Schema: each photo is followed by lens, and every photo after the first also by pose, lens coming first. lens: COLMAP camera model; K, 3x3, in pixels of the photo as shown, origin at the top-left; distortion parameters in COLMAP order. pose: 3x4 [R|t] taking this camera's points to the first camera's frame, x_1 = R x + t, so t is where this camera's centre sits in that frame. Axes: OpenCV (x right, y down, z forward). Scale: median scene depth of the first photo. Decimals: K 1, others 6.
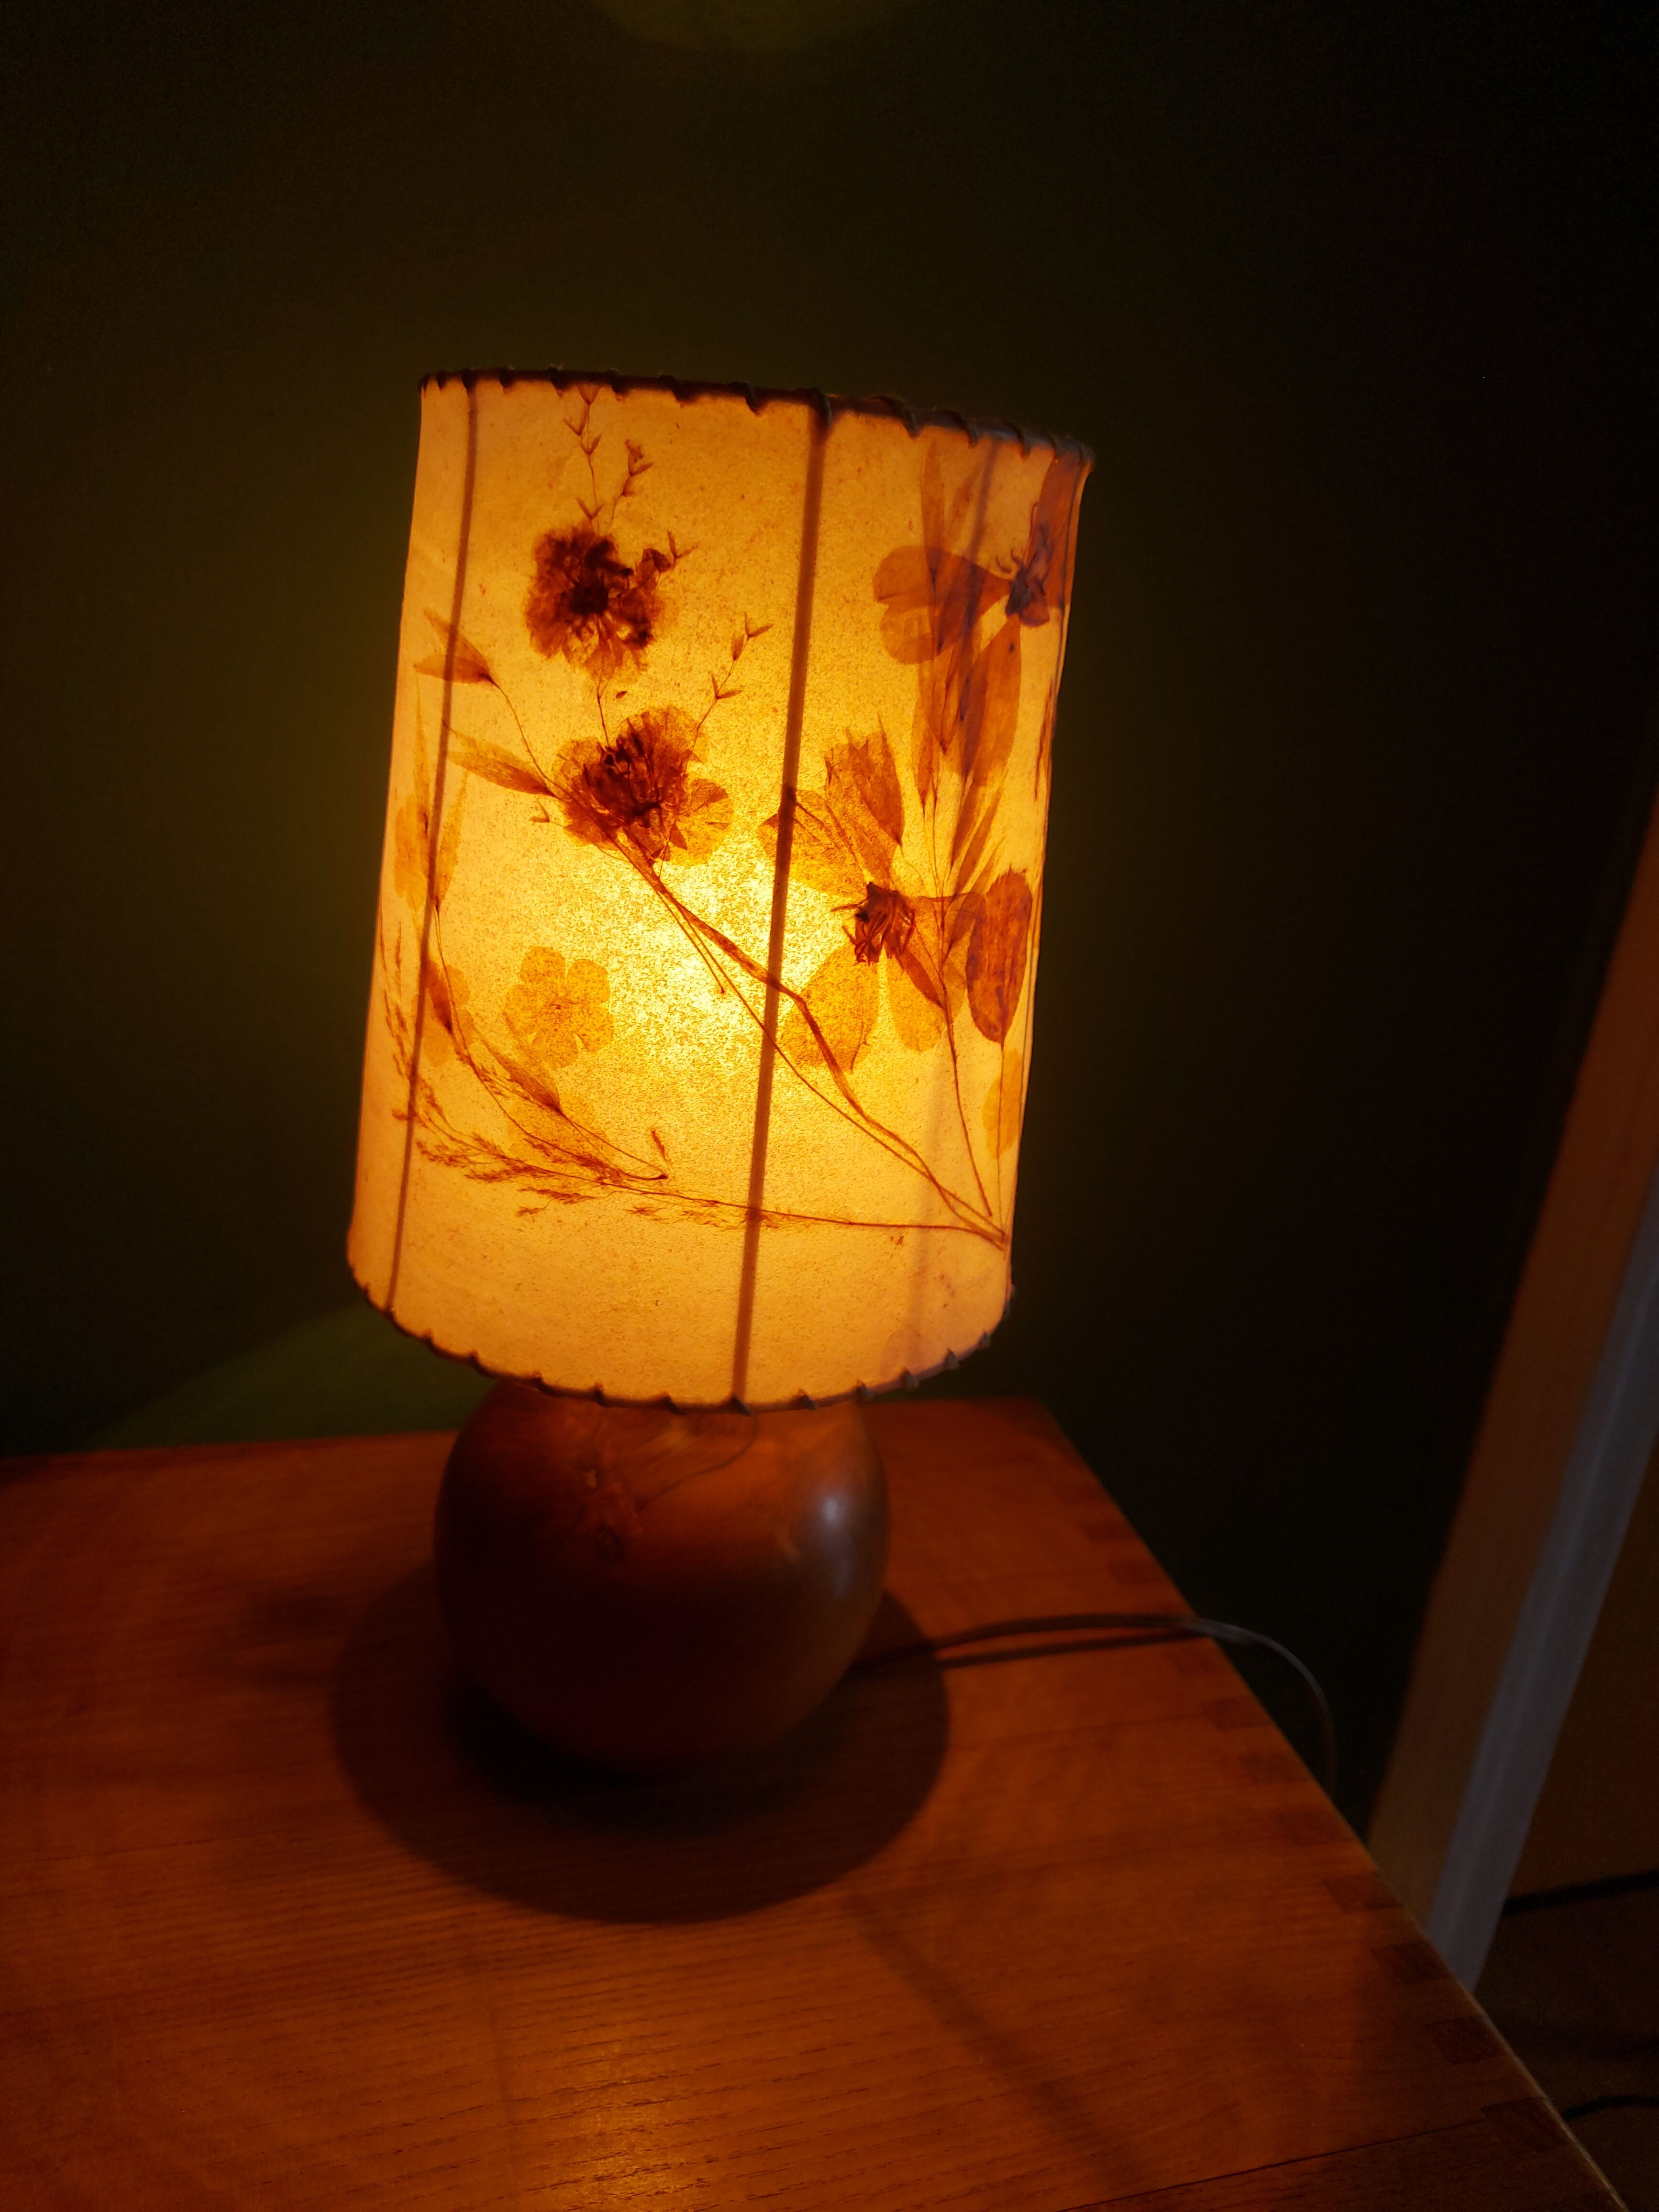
lens RADIAL K [[1647.1, 0, 777.4], [0, 1647.1, 1097.2], [0, 0, 1]] dist [0.007933, -0.044811]
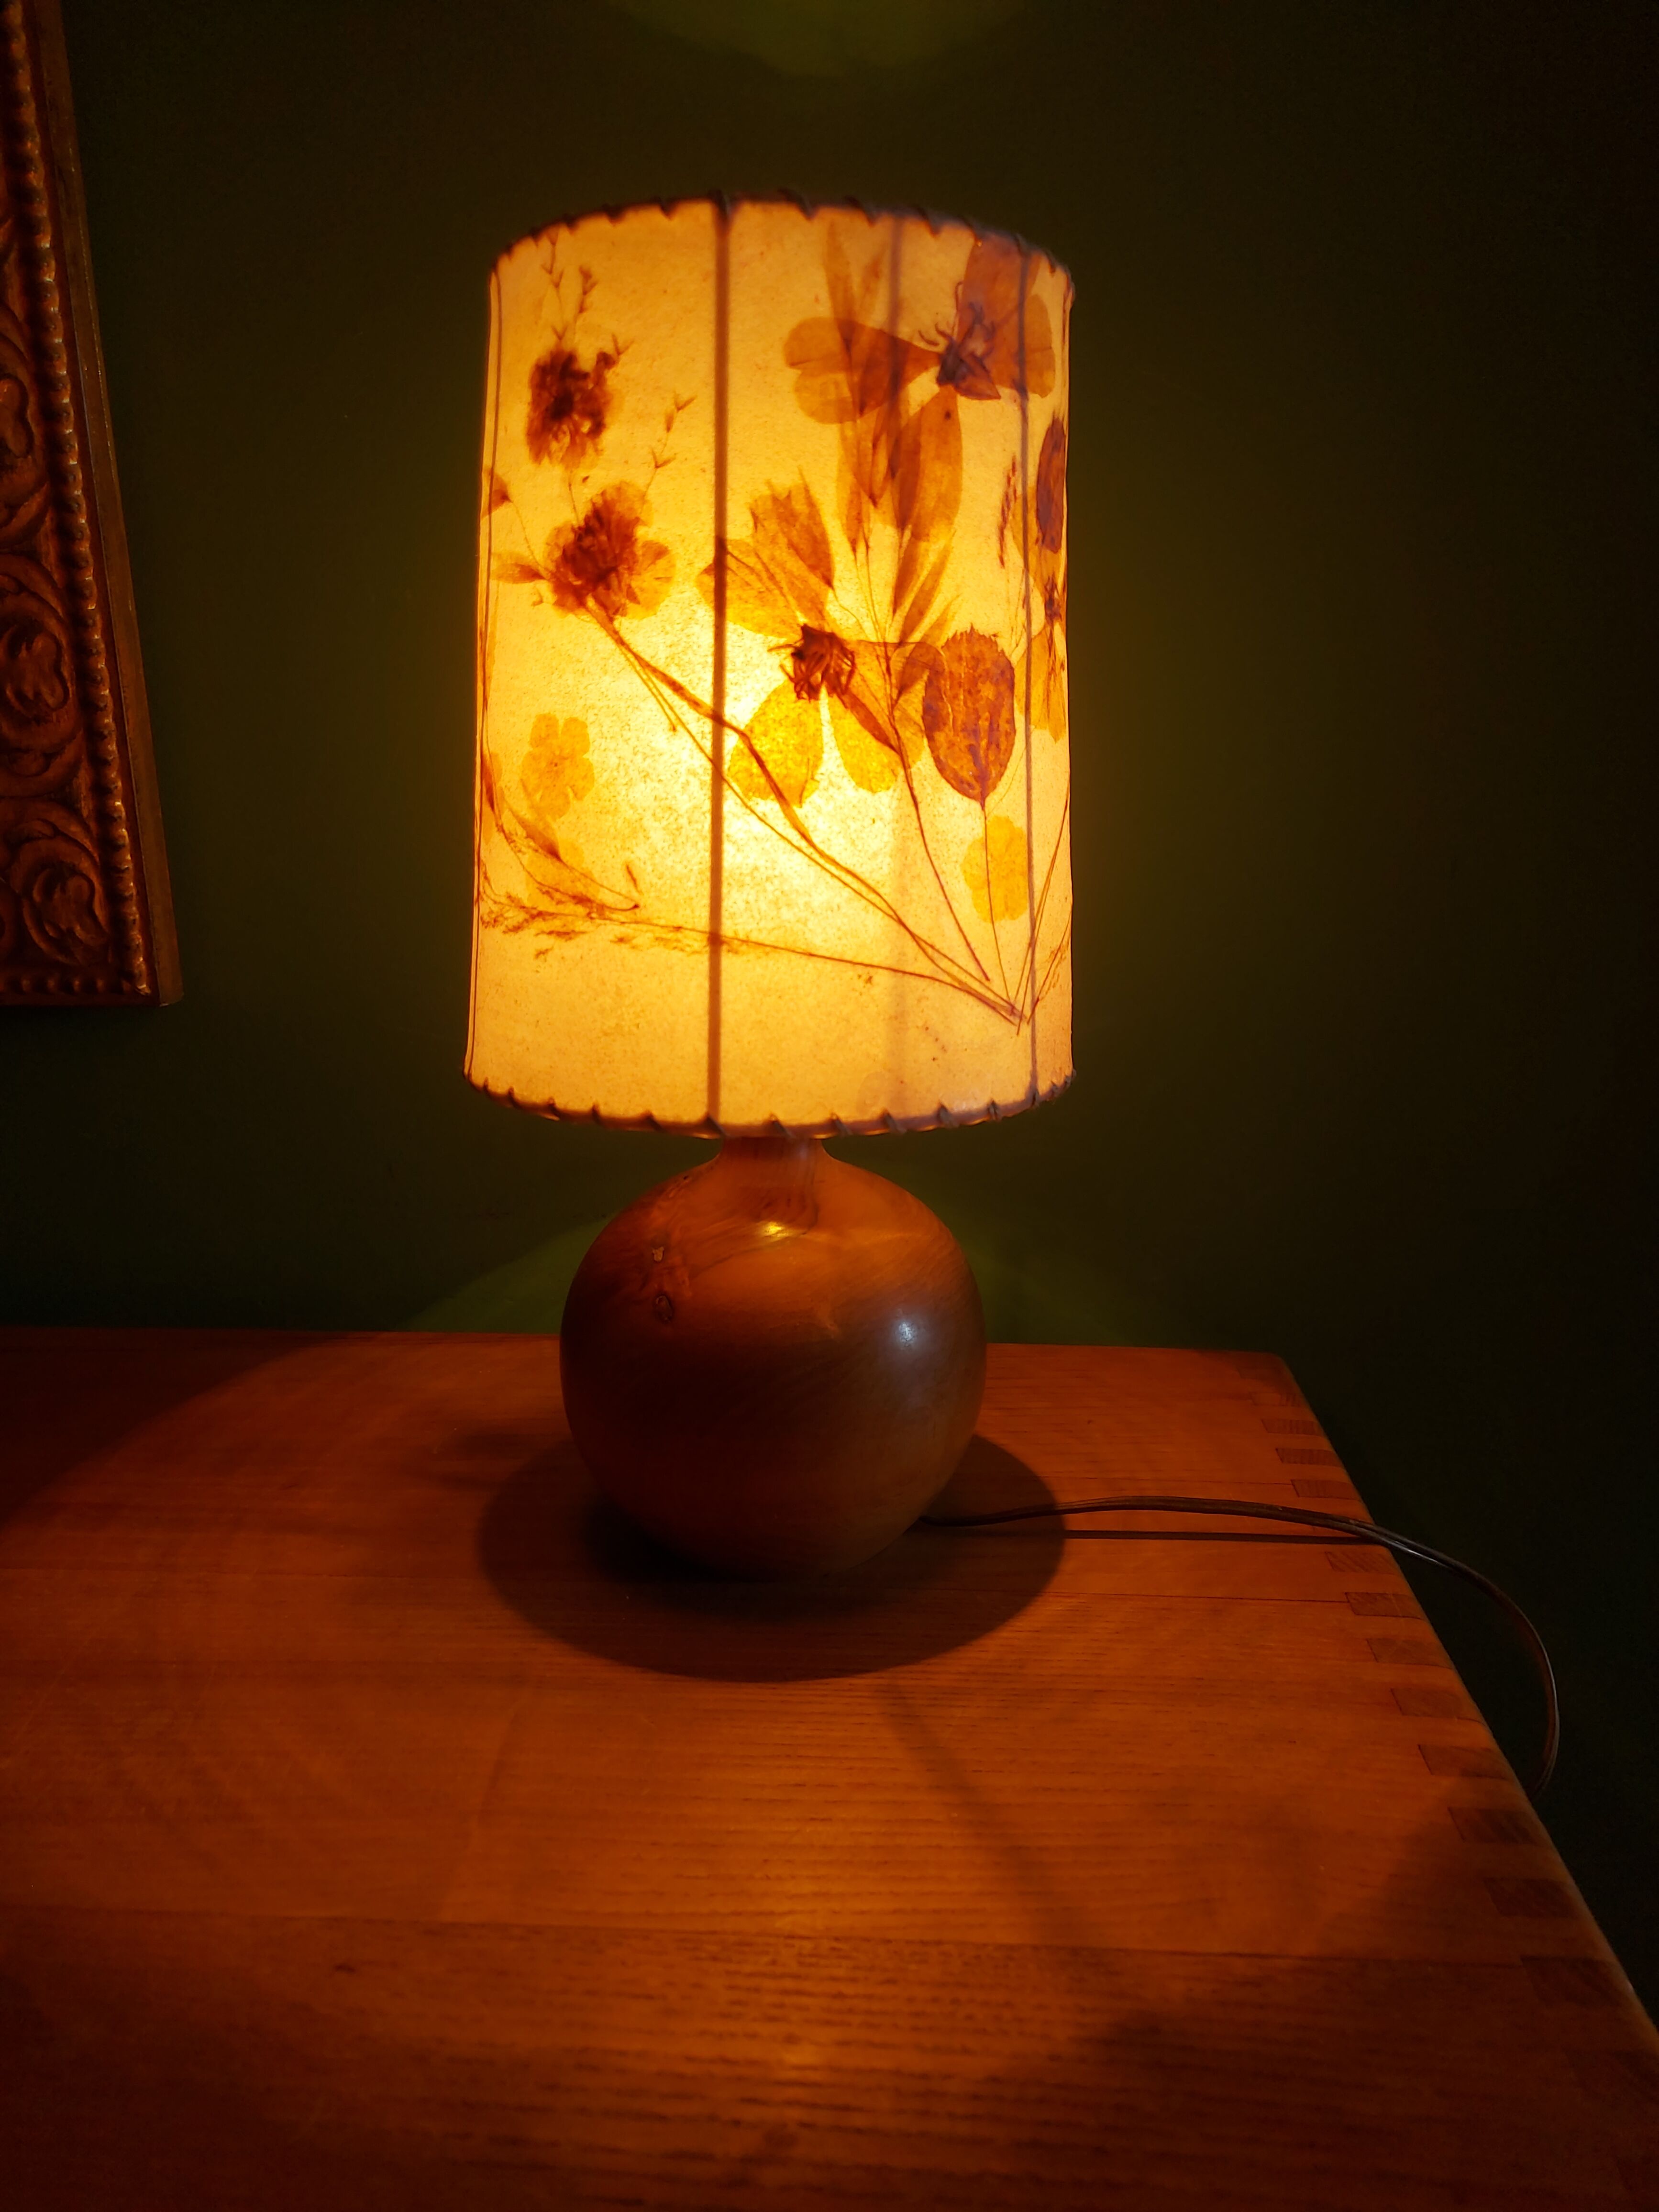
lens RADIAL K [[1582.6, 0, 800.2], [0, 1582.6, 1127.2], [0, 0, 1]] dist [0.008971, -0.065945]
pose [[0.942557, -0.010470, -0.333880, 0.402906], [-0.029697, 0.992925, -0.114973, 0.325249], [0.332722, 0.118284, 0.935578, 0.045198]]
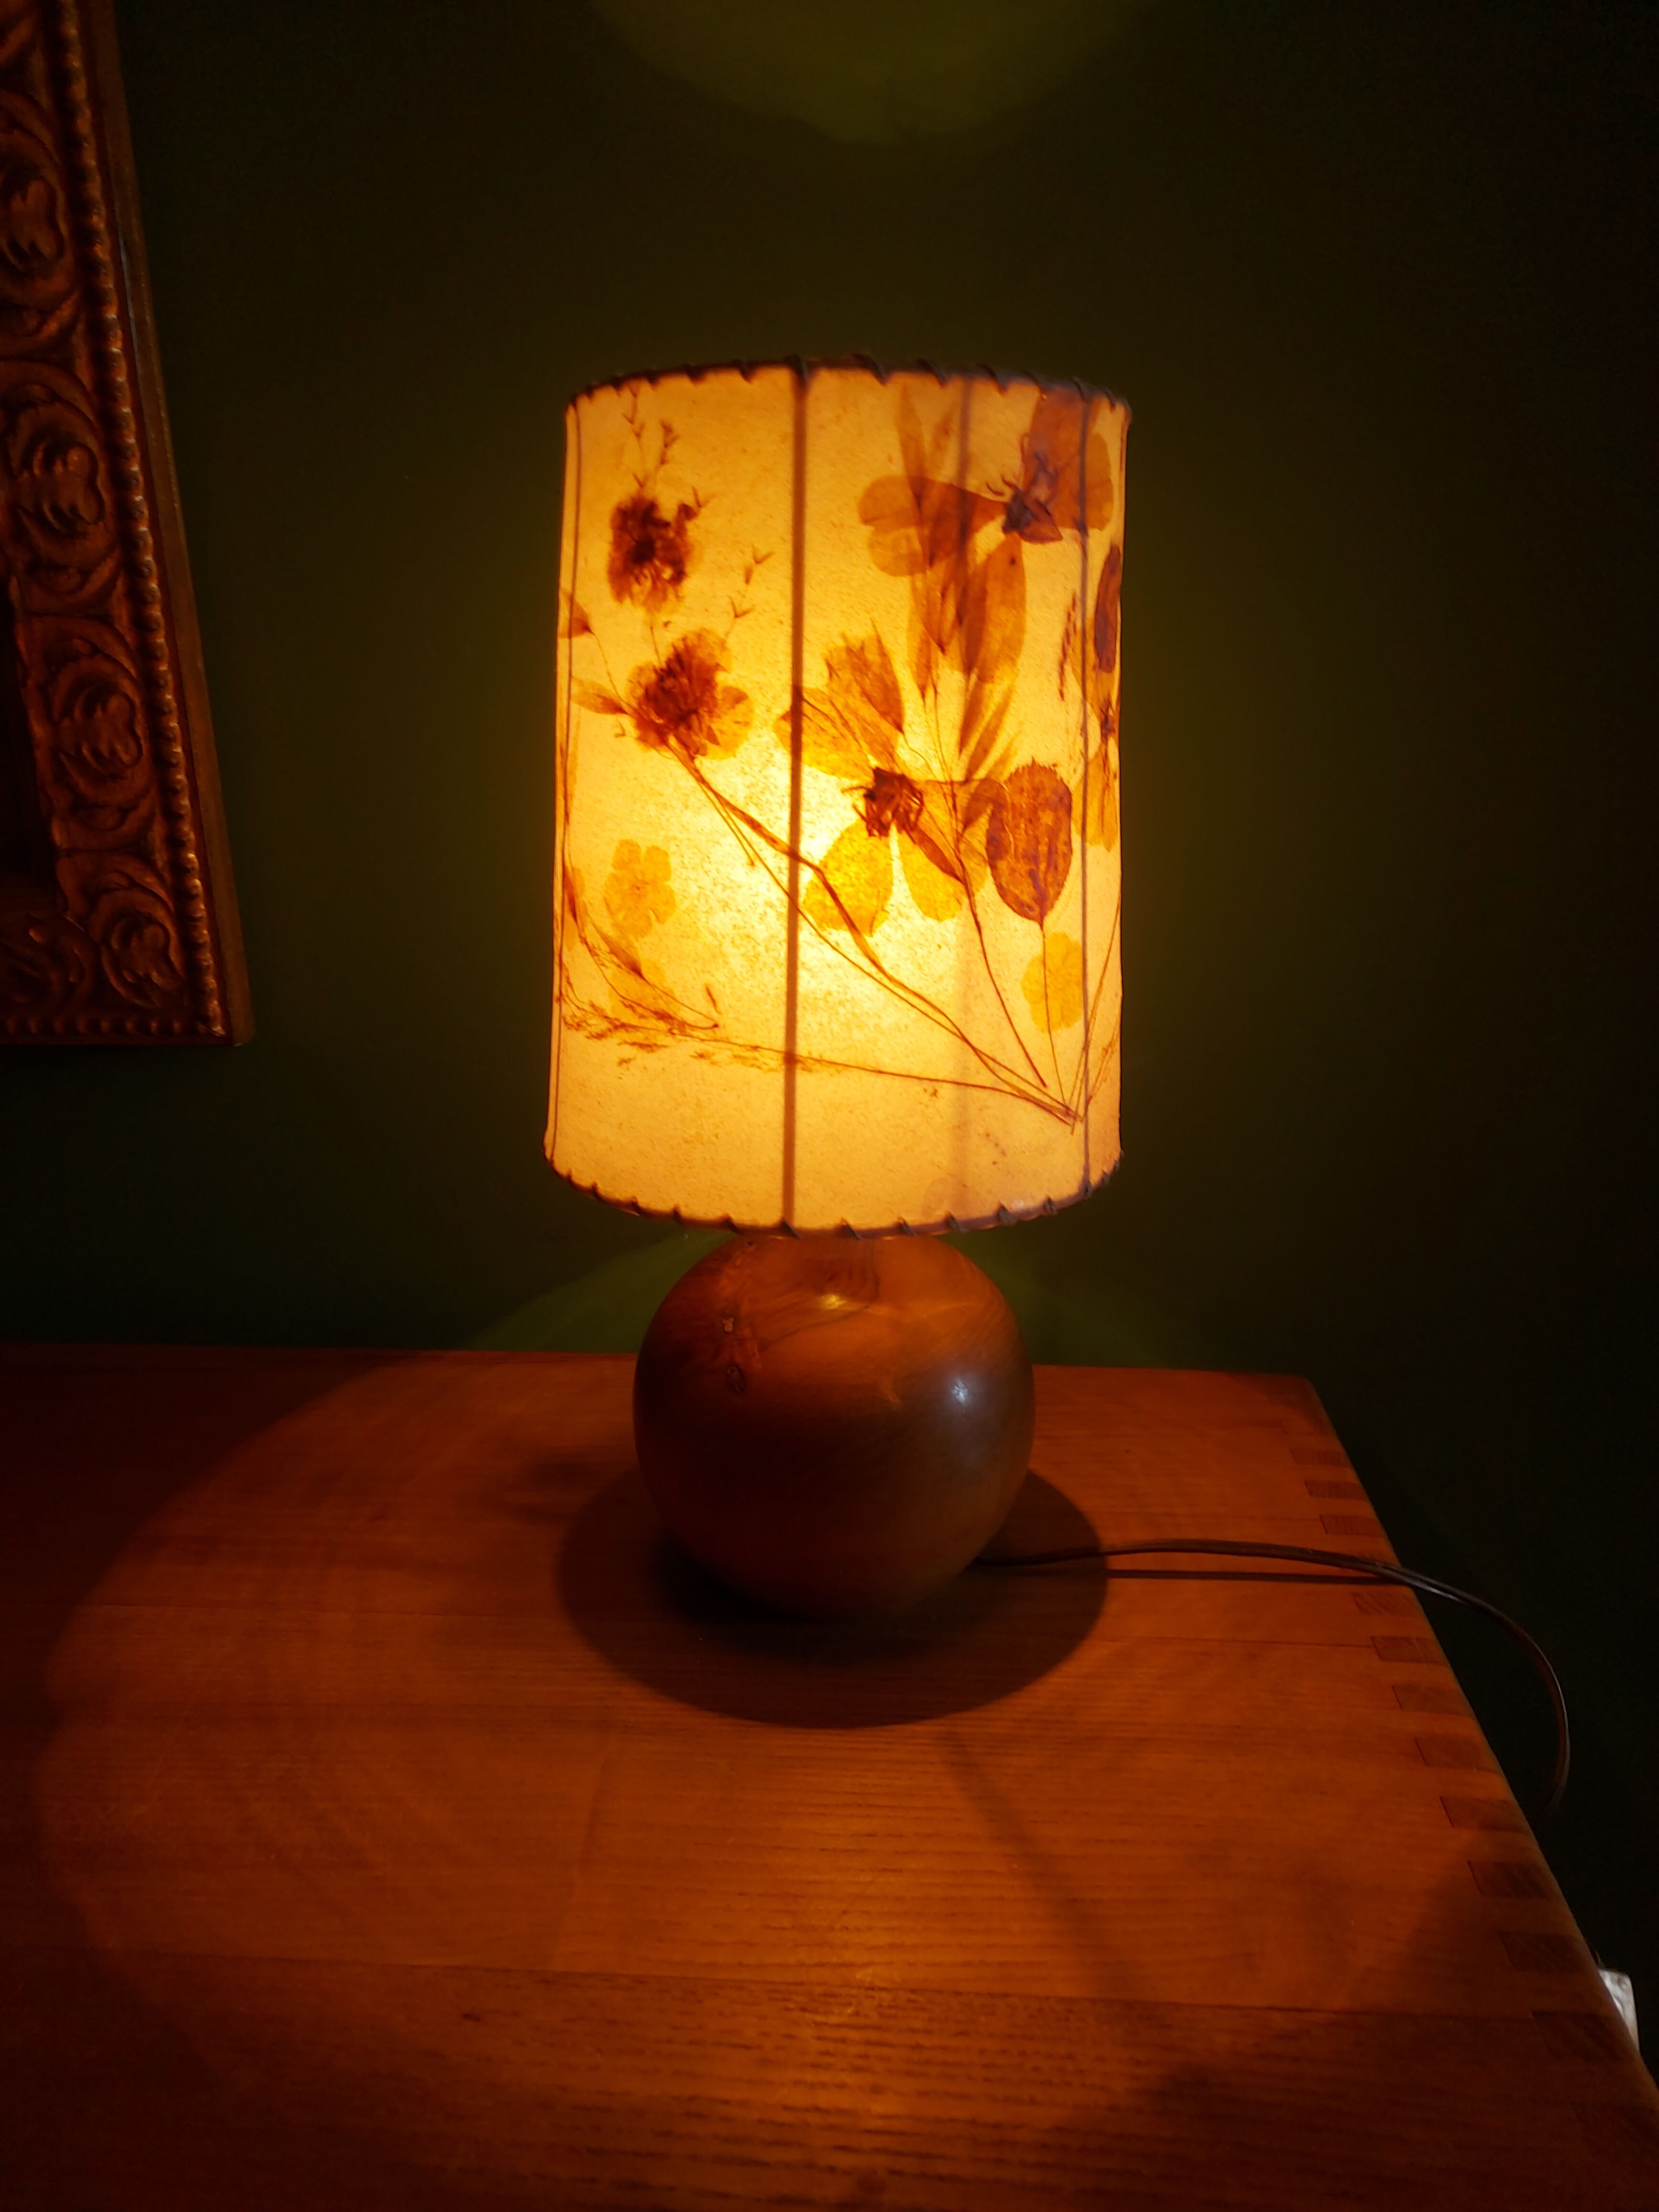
lens RADIAL K [[1582.6, 0, 789.4], [0, 1582.6, 1116.1], [0, 0, 1]] dist [0.008971, -0.065945]
pose [[0.937974, 0.002736, -0.346696, 0.386955], [-0.028136, 0.997271, -0.068251, 0.194495], [0.345563, 0.073772, 0.935491, -0.053666]]
